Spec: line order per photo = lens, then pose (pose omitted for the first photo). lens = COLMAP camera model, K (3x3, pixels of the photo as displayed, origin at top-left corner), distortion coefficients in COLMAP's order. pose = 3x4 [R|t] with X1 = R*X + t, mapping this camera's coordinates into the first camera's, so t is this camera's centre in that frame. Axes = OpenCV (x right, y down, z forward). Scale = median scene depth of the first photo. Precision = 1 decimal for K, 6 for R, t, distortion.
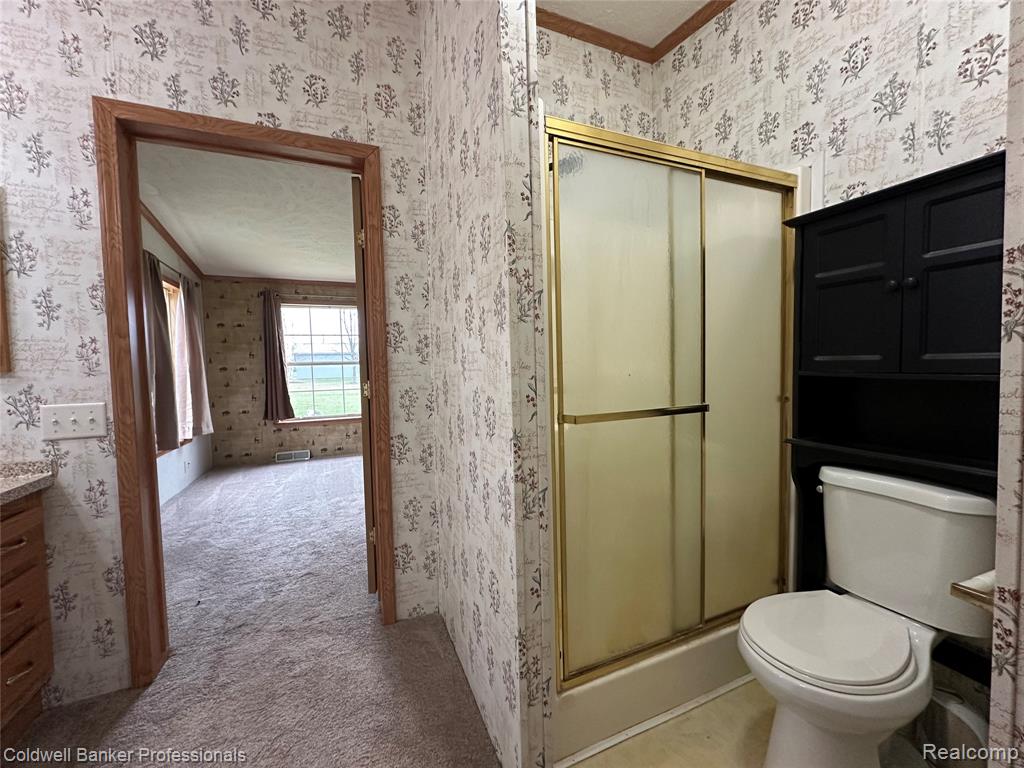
lens RADIAL K [[406.8, 0, 517.5], [0, 406.8, 382.1], [0, 0, 1]] dist [0.000721, -0.000115]
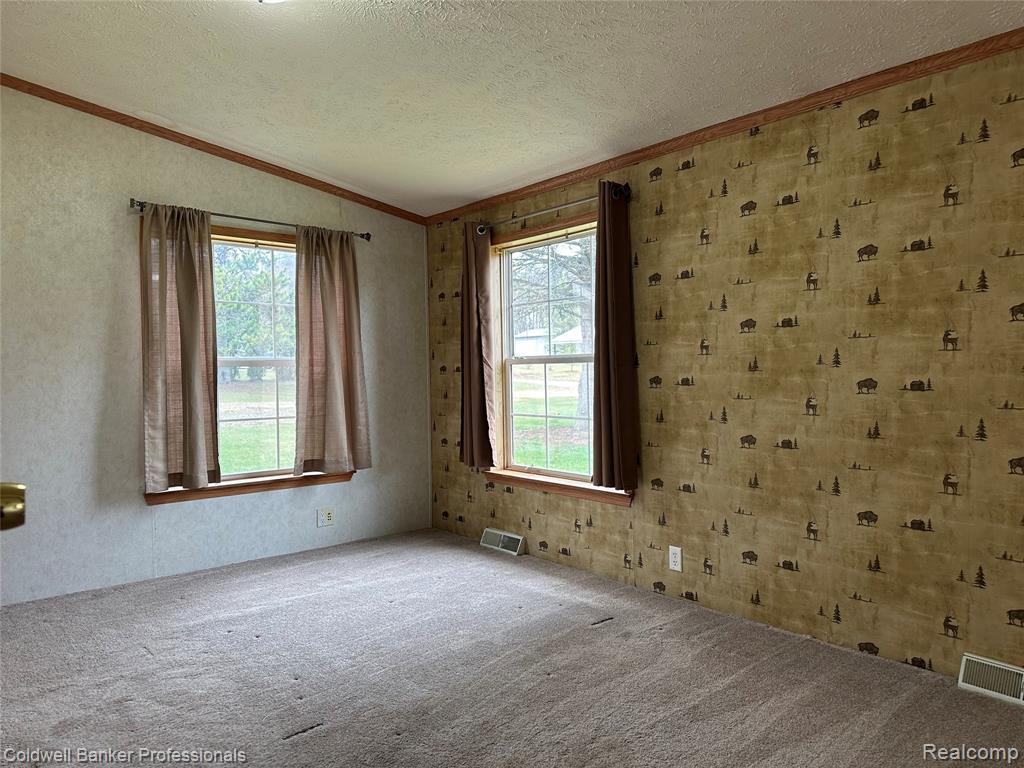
lens RADIAL K [[709.1, 0, 512.0], [0, 709.1, 384.0], [0, 0, 1]] dist [0.033527, -0.001875]
pose [[0.299521, 0.035904, -0.953414, 0.294053], [-0.038711, 0.998926, 0.025456, -0.038164], [0.953304, 0.029283, 0.300589, 0.741917]]
